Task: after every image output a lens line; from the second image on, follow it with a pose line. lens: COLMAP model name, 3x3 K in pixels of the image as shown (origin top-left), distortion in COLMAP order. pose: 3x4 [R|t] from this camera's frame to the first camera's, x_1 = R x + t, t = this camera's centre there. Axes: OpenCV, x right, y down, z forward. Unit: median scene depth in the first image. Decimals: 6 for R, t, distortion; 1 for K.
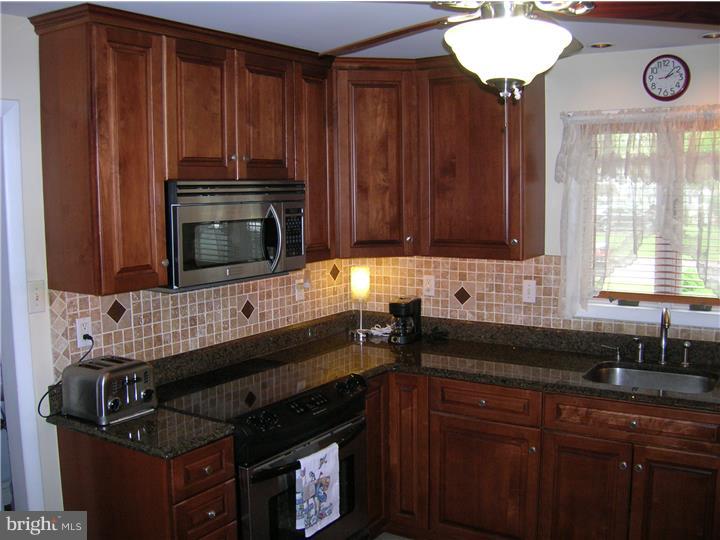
lens RADIAL K [[742.2, 0, 359.6], [0, 742.2, 269.4], [0, 0, 1]] dist [-0.153062, 0.000000]
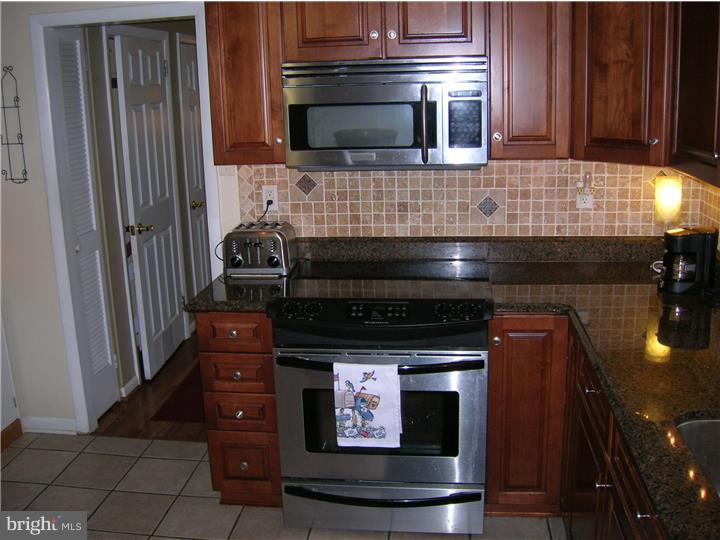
lens RADIAL K [[742.2, 0, 359.6], [0, 742.2, 270.4], [0, 0, 1]] dist [-0.153062, 0.000000]
pose [[0.440927, 0.220901, -0.869934, 0.685189], [-0.073771, 0.974880, 0.210159, -0.054901], [0.894506, -0.028488, 0.446147, 0.568314]]
